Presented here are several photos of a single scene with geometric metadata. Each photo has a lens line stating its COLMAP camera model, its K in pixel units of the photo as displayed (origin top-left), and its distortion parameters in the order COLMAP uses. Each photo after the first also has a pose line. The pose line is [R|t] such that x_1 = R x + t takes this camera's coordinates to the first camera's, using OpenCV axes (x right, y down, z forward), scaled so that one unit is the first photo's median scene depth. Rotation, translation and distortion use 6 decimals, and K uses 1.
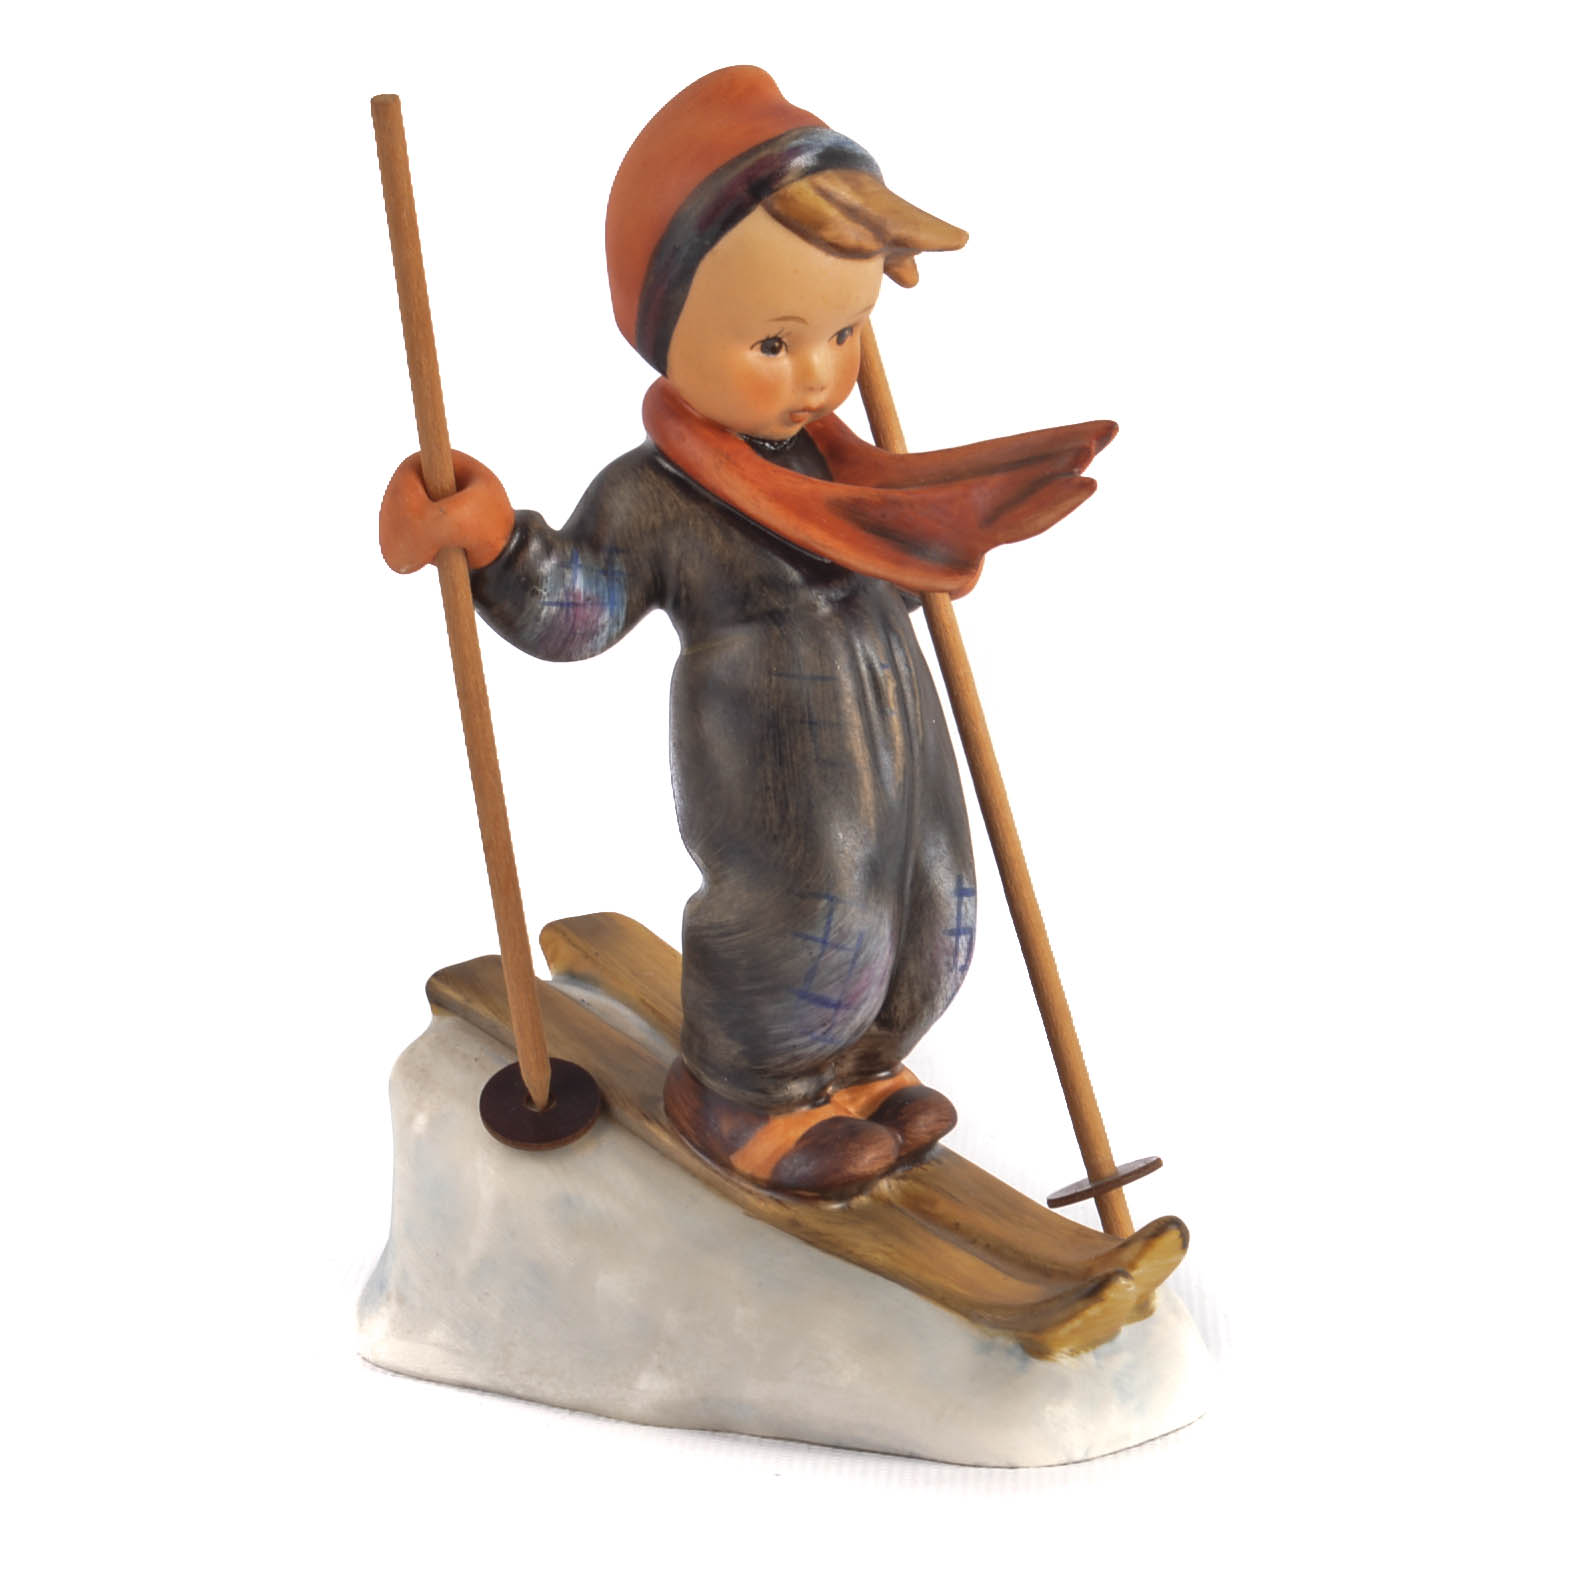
lens RADIAL K [[6696.1, 0, 785.0], [0, 6696.1, 785.0], [0, 0, 1]] dist [0.076565, 3.622166]
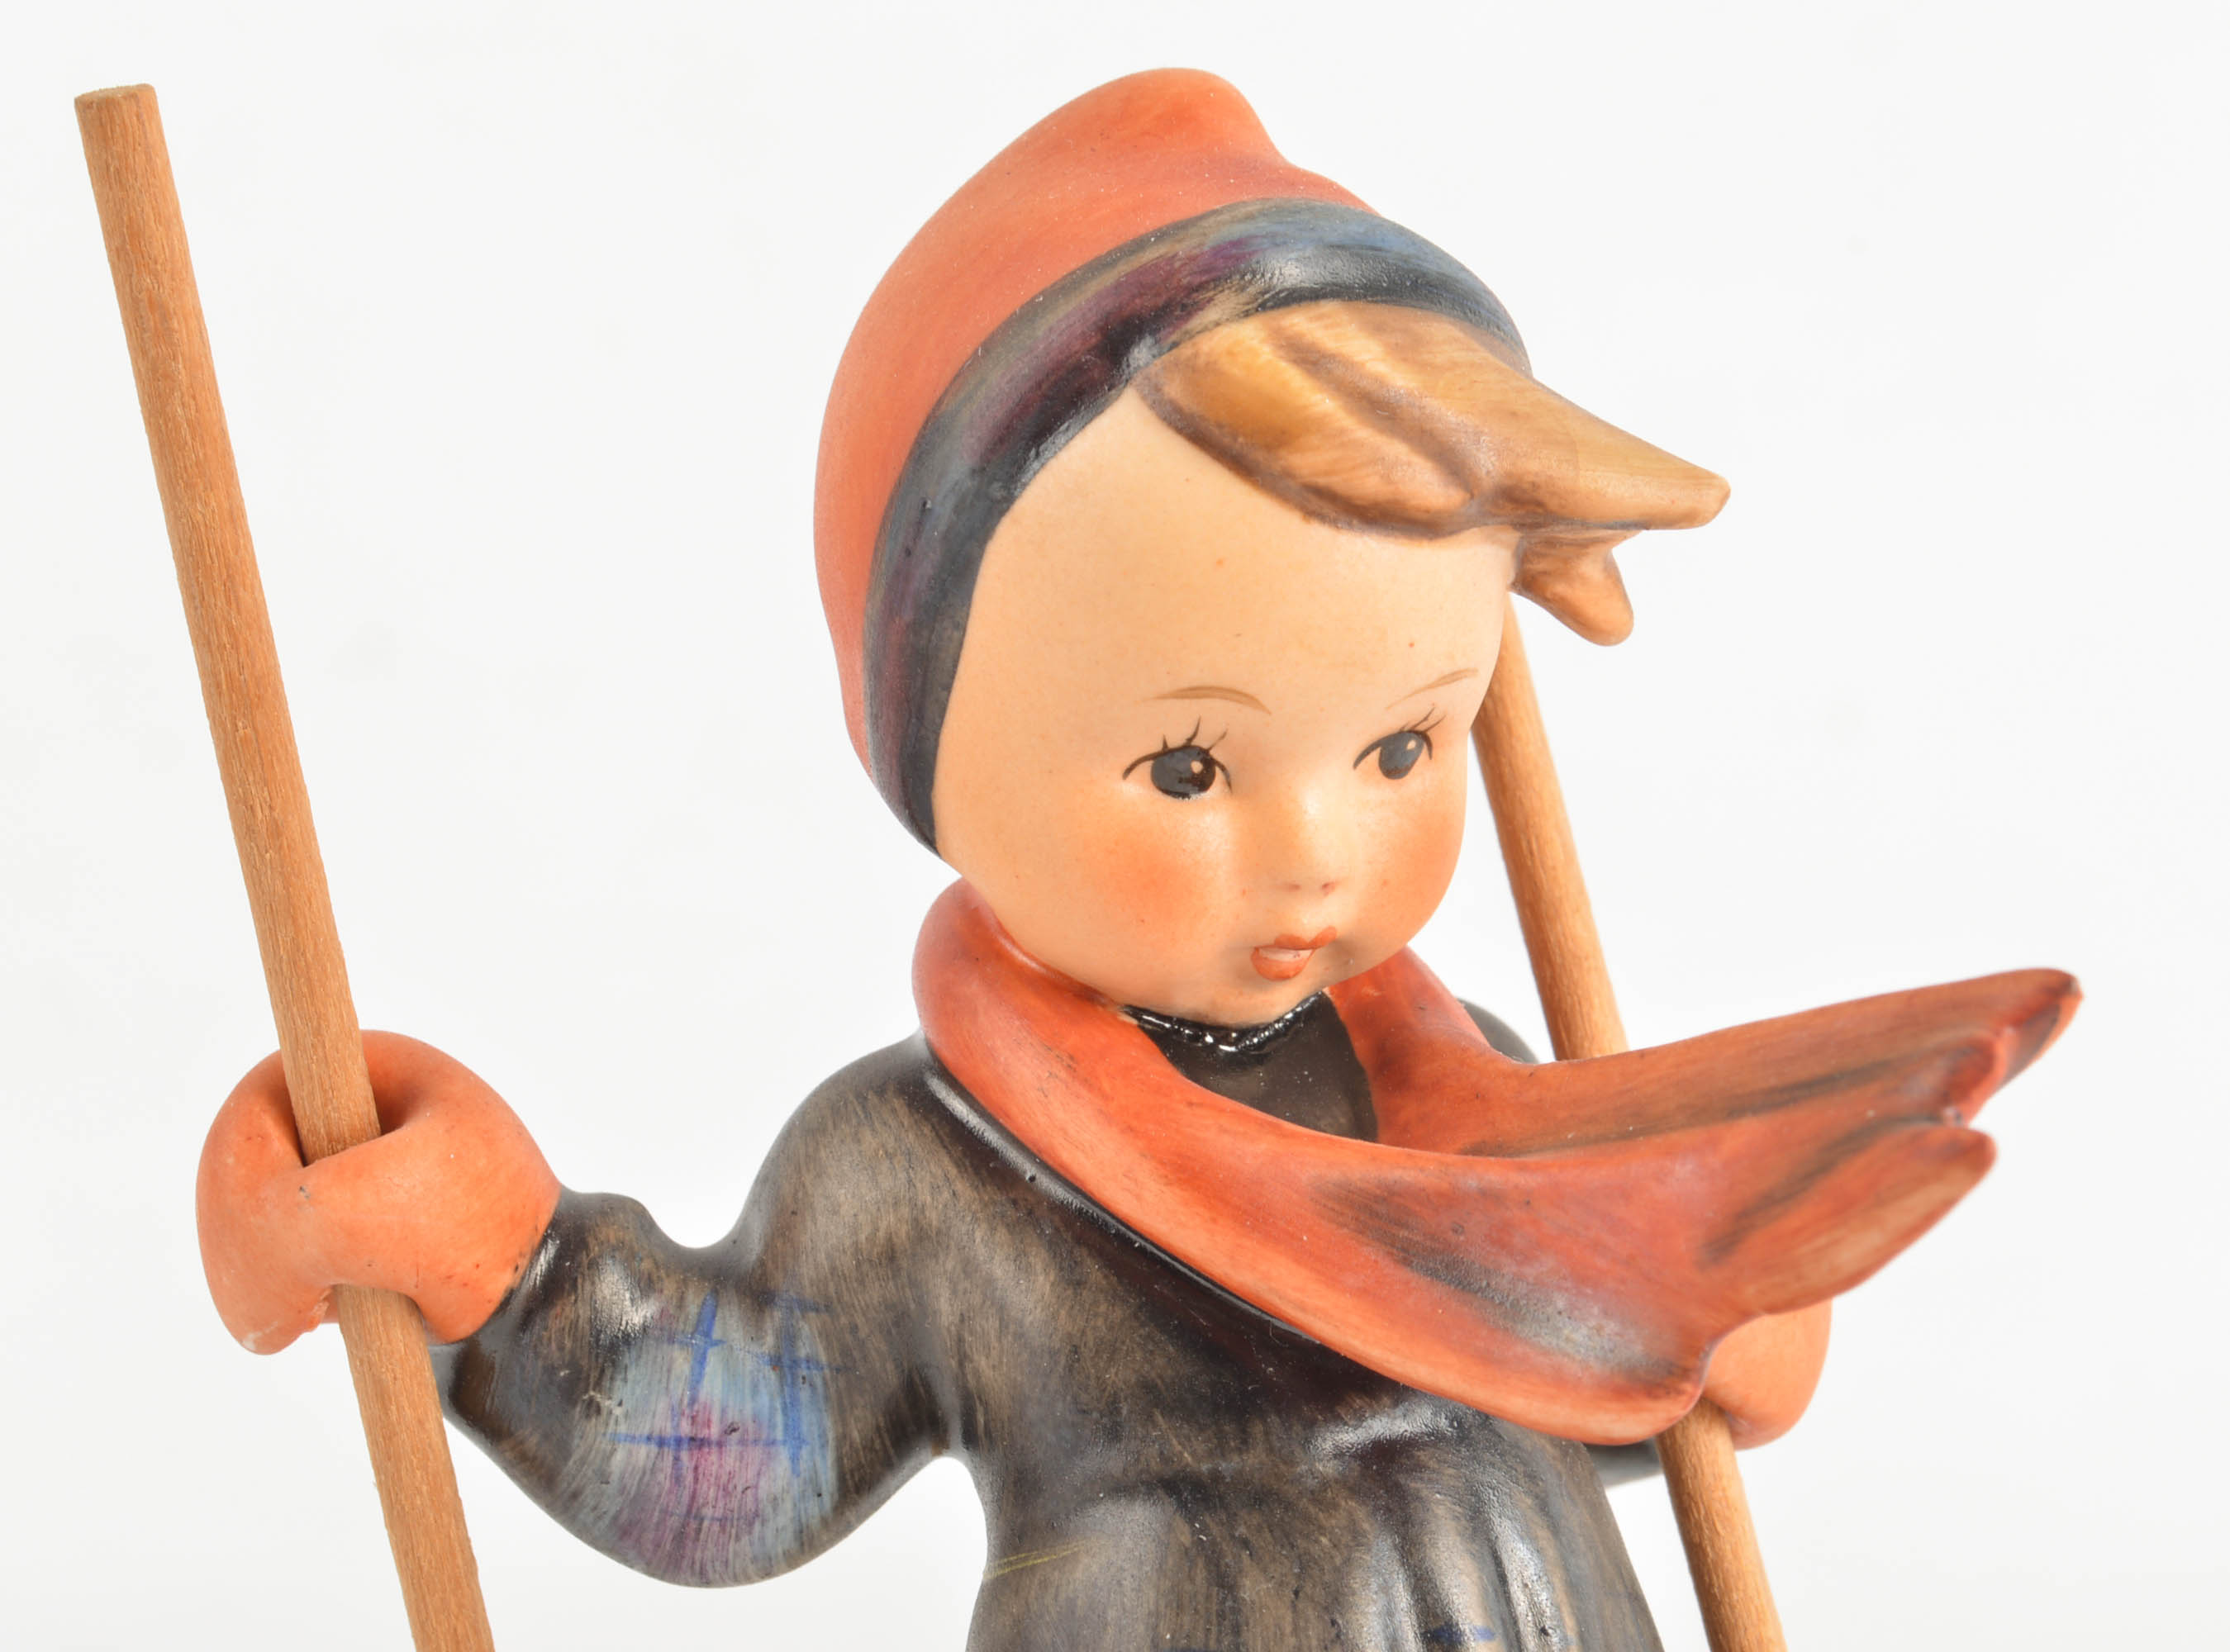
lens RADIAL K [[6175.8, 0, 1115.0], [0, 6175.8, 826.0], [0, 0, 1]] dist [-0.018771, 0.069271]
pose [[0.977045, 0.007191, -0.212910, 0.067712], [-0.029153, 0.994541, -0.100191, -0.027428], [0.211027, 0.104098, 0.971921, 0.658542]]
